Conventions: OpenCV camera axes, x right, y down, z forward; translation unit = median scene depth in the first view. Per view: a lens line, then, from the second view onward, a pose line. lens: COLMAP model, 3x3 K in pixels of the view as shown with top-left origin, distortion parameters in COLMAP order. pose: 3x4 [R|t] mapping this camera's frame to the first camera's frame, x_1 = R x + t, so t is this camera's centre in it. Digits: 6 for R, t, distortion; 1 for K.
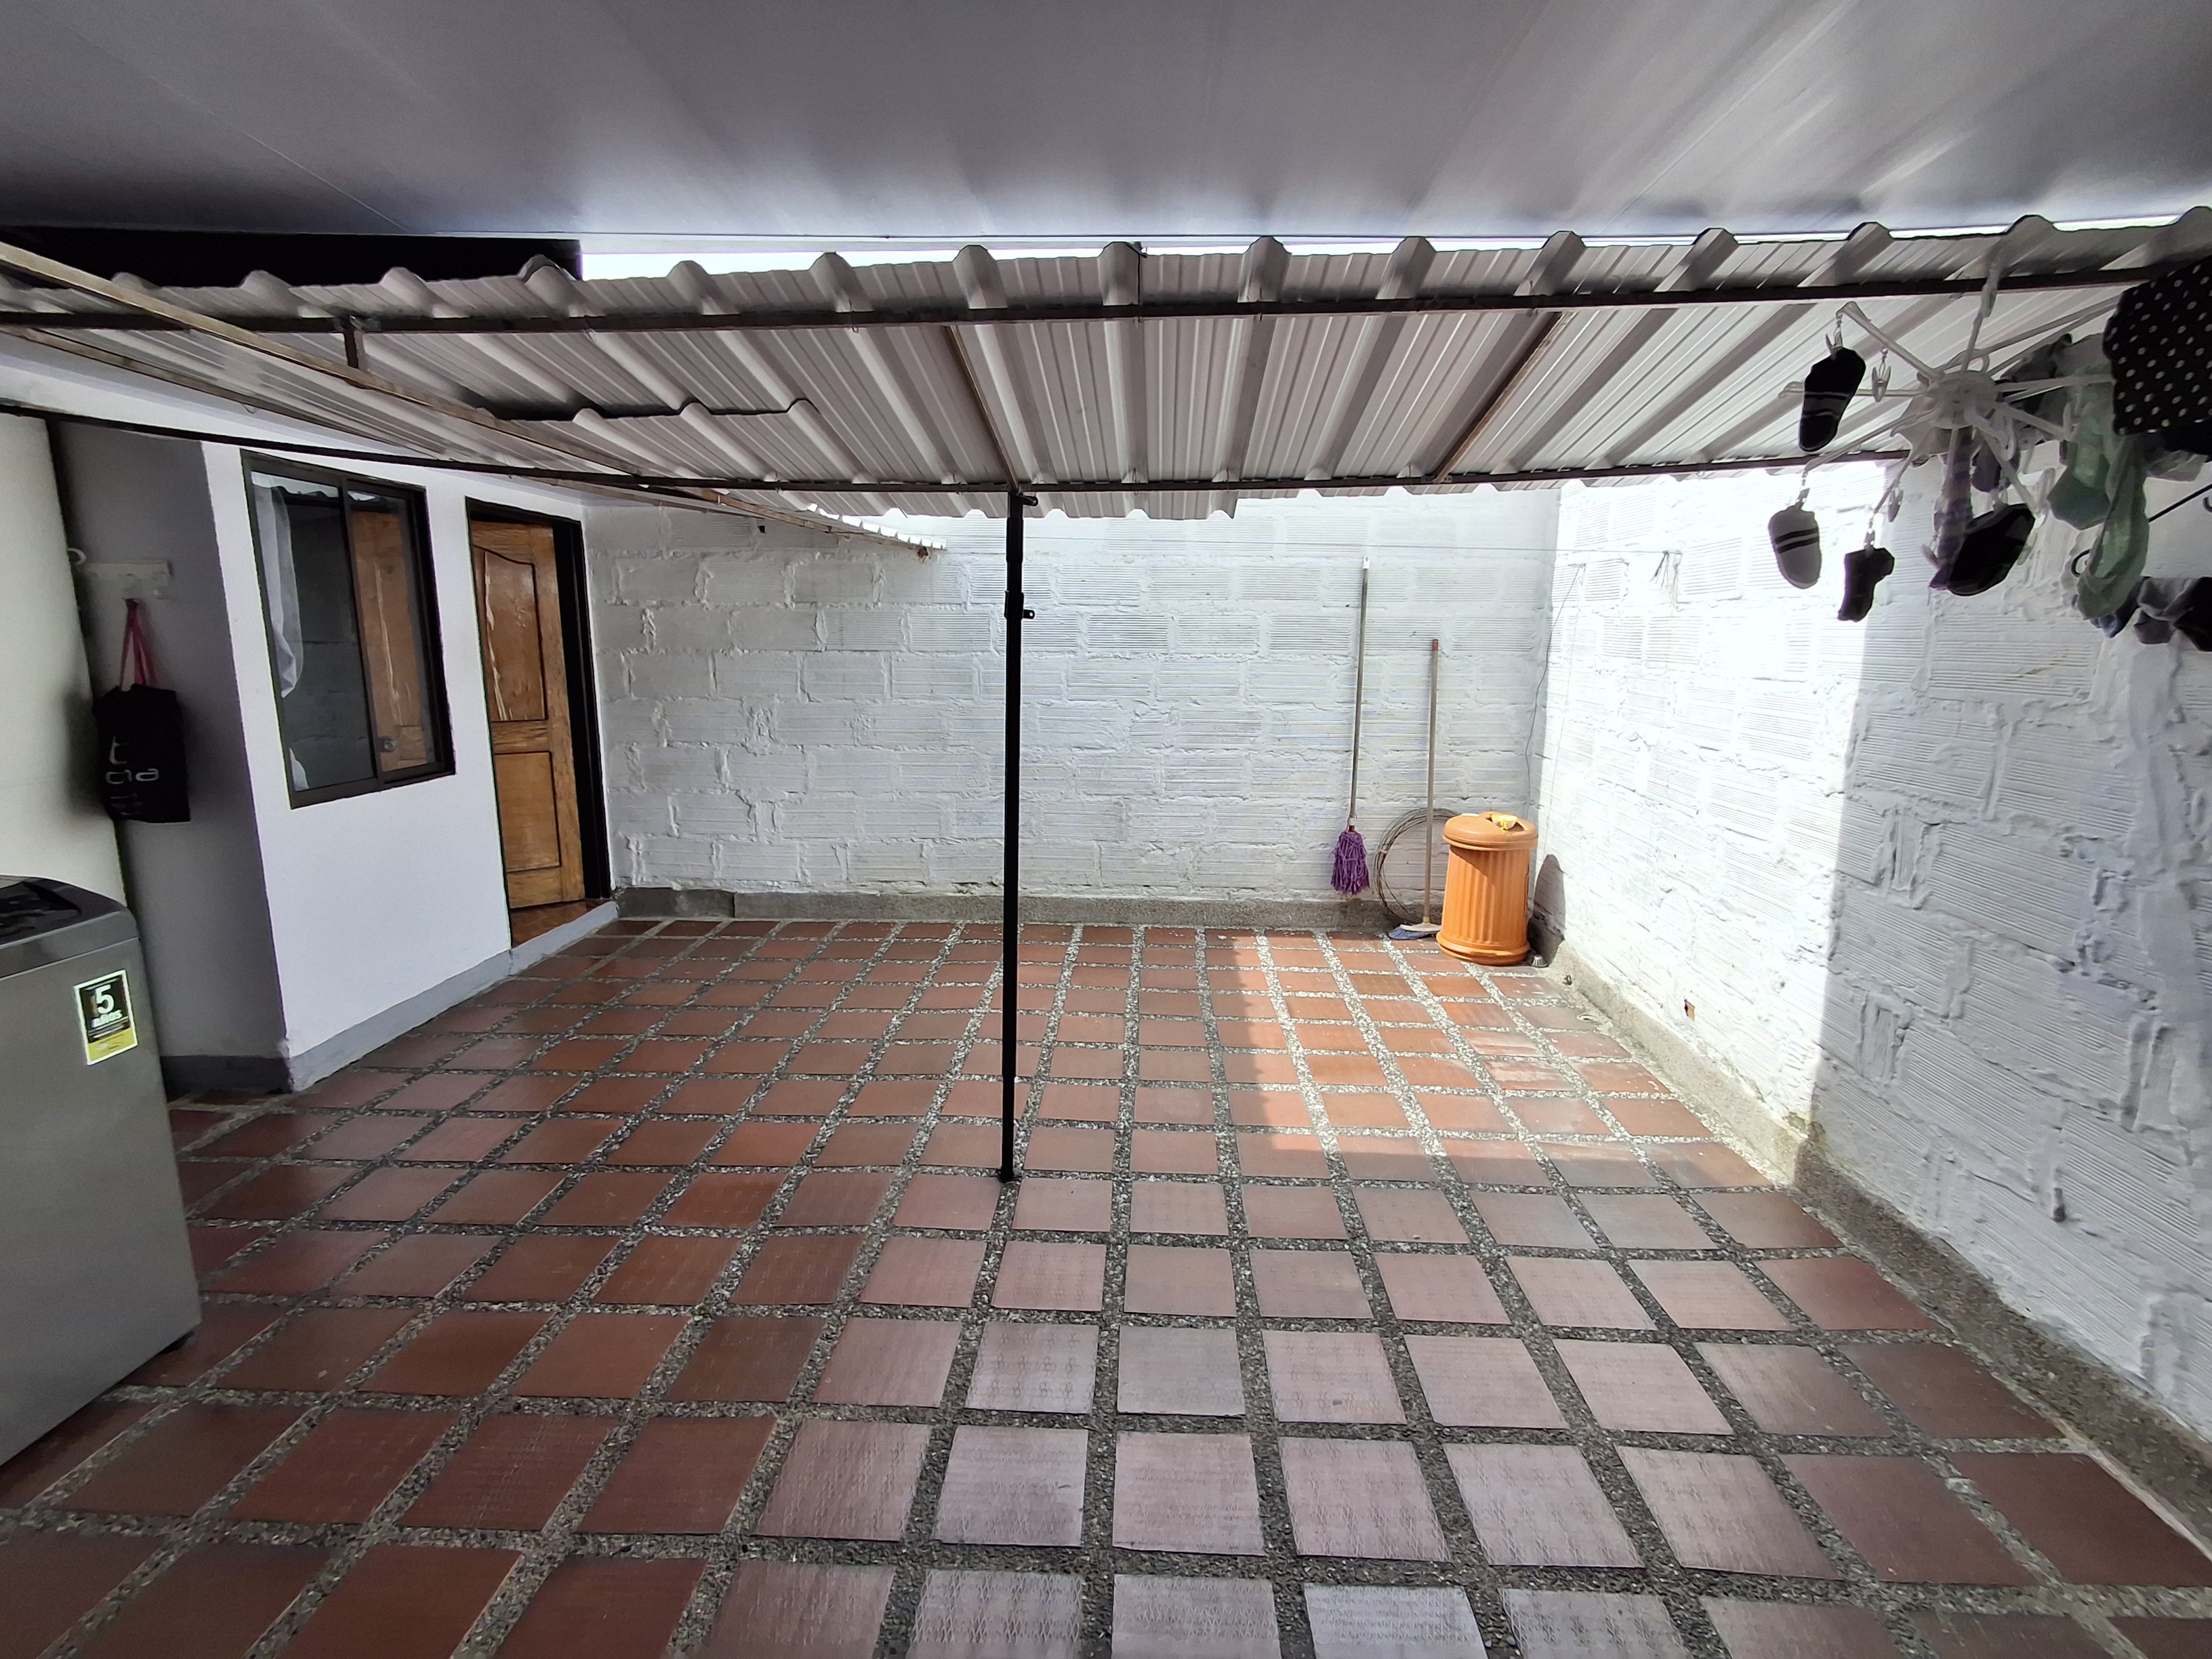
lens RADIAL K [[1028.4, 0, 1111.0], [0, 1028.4, 830.8], [0, 0, 1]] dist [-0.004703, 0.018273]
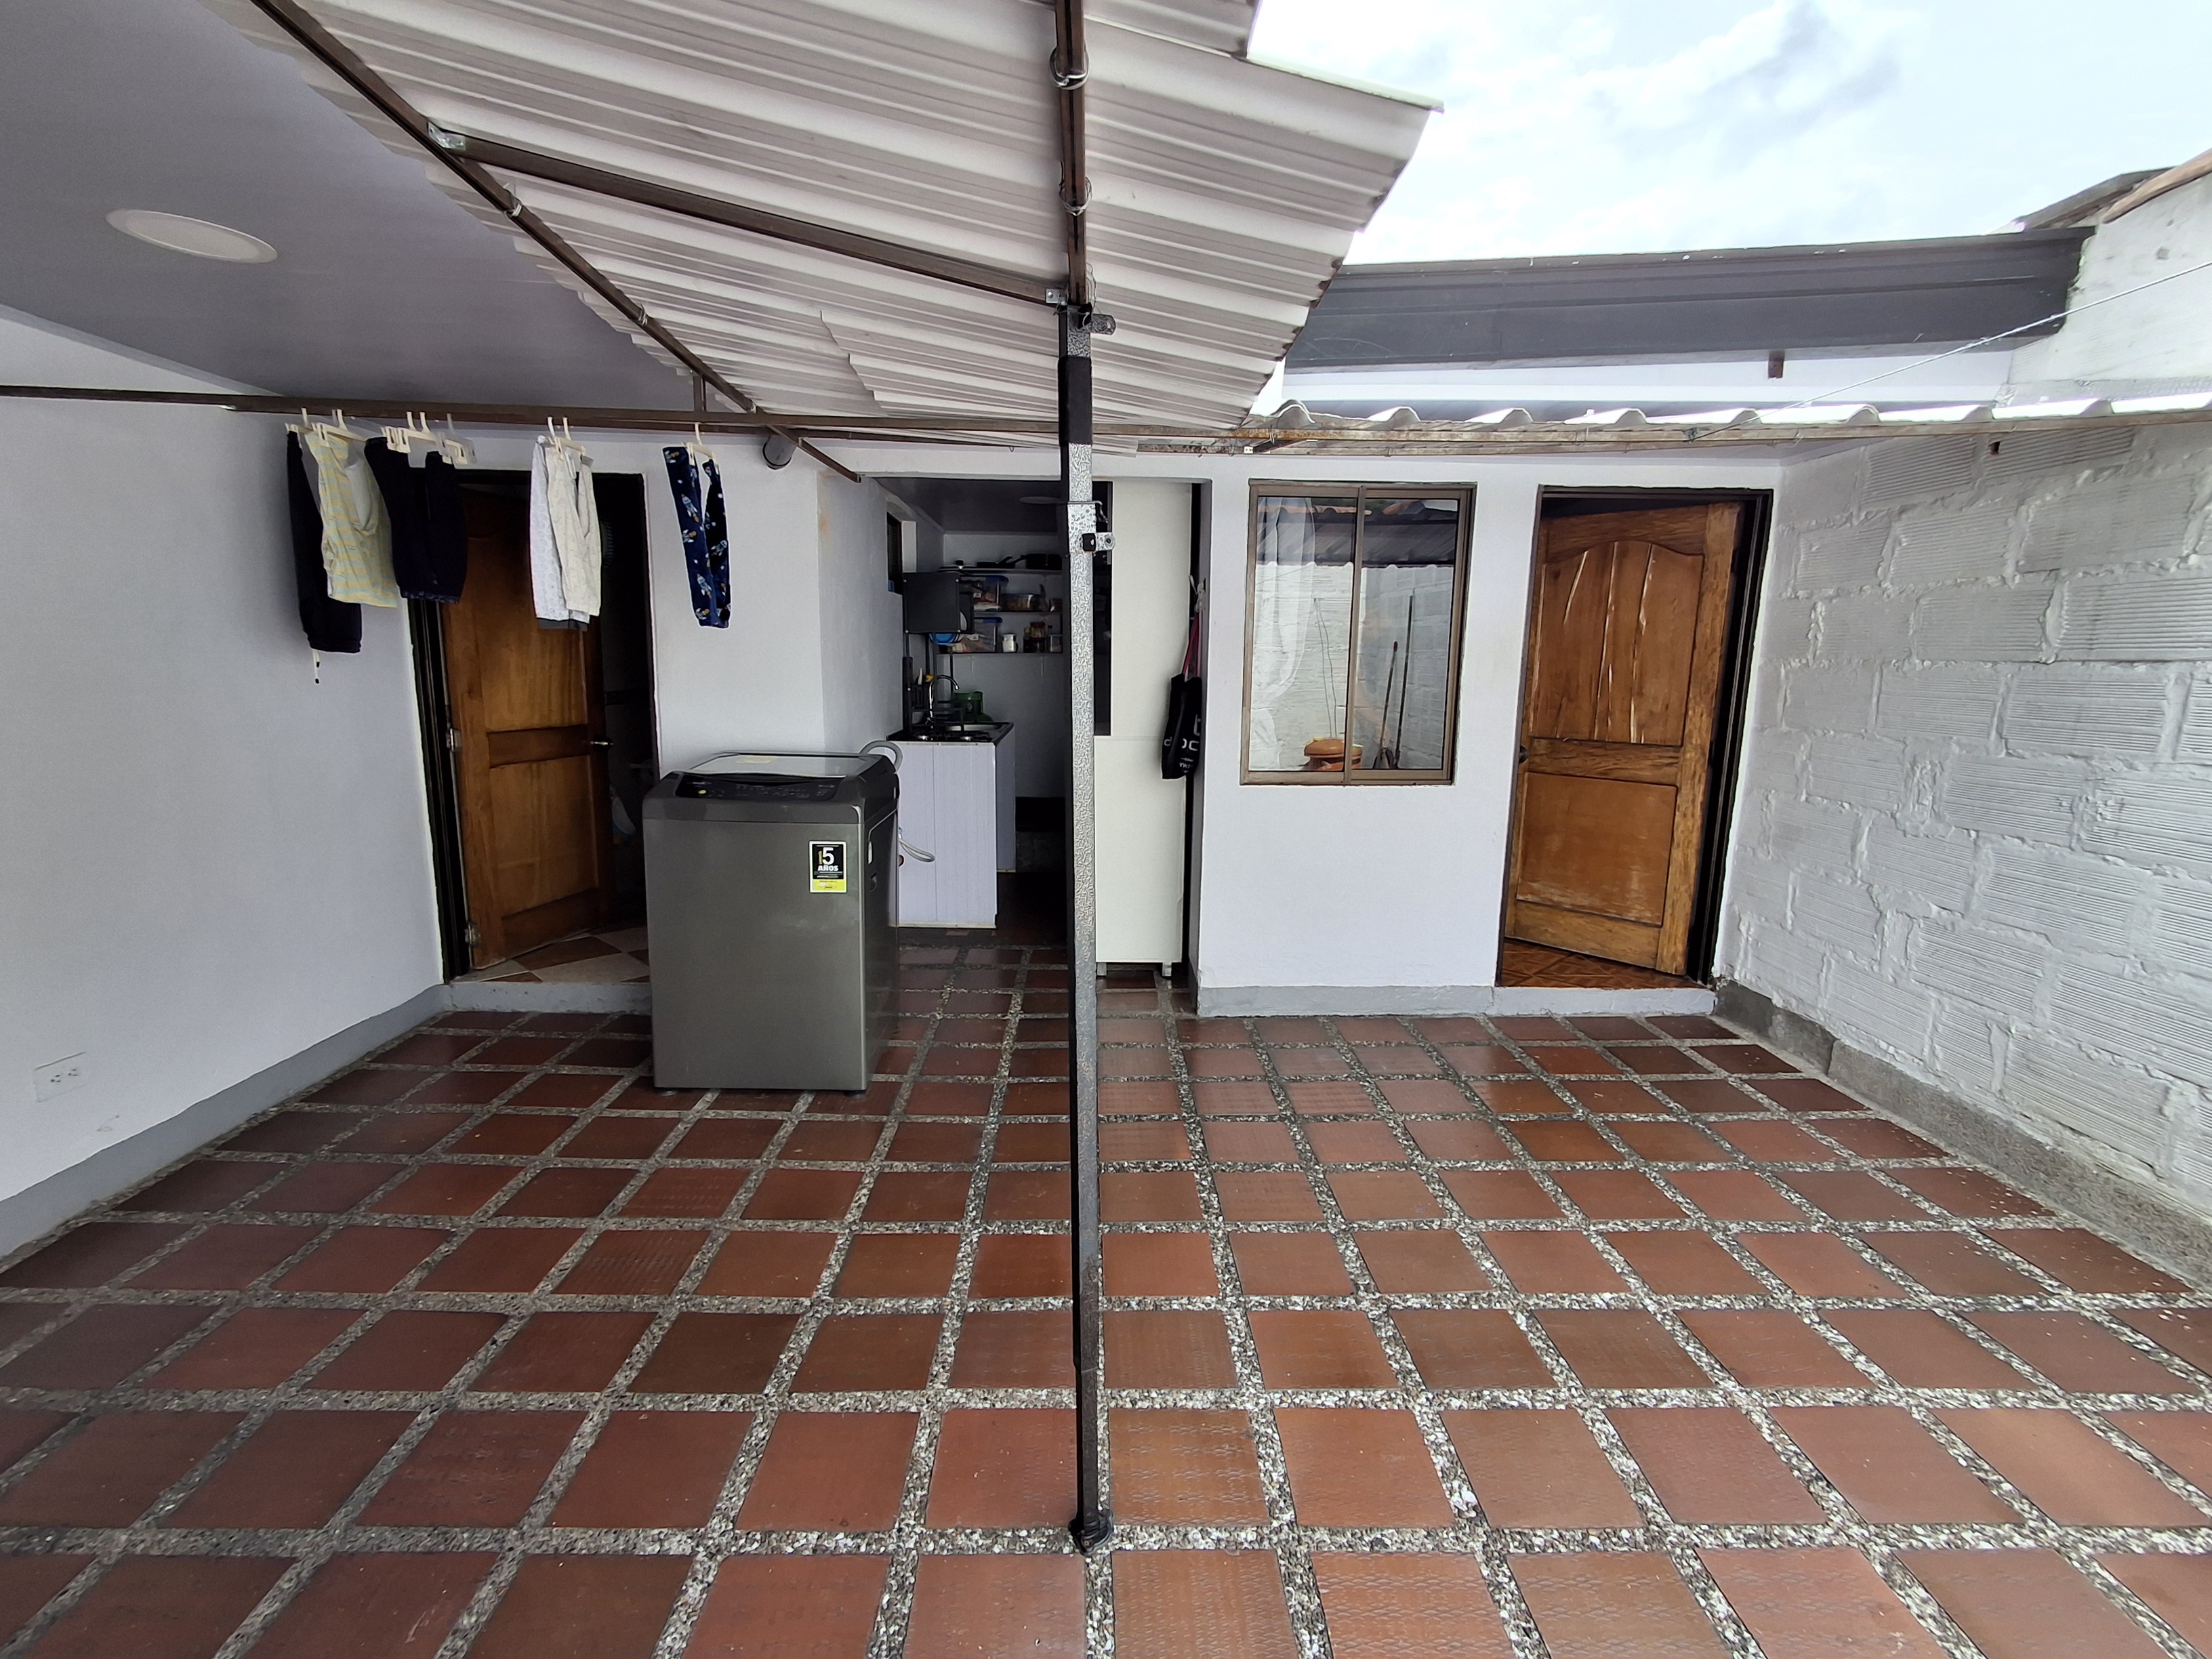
lens RADIAL K [[1028.4, 0, 1111.0], [0, 1028.4, 830.8], [0, 0, 1]] dist [-0.004703, 0.018273]
pose [[0.059346, 0.163326, -0.984786, 0.227162], [-0.198186, 0.968814, 0.148734, -0.074179], [0.978366, 0.186344, 0.089864, 0.493376]]
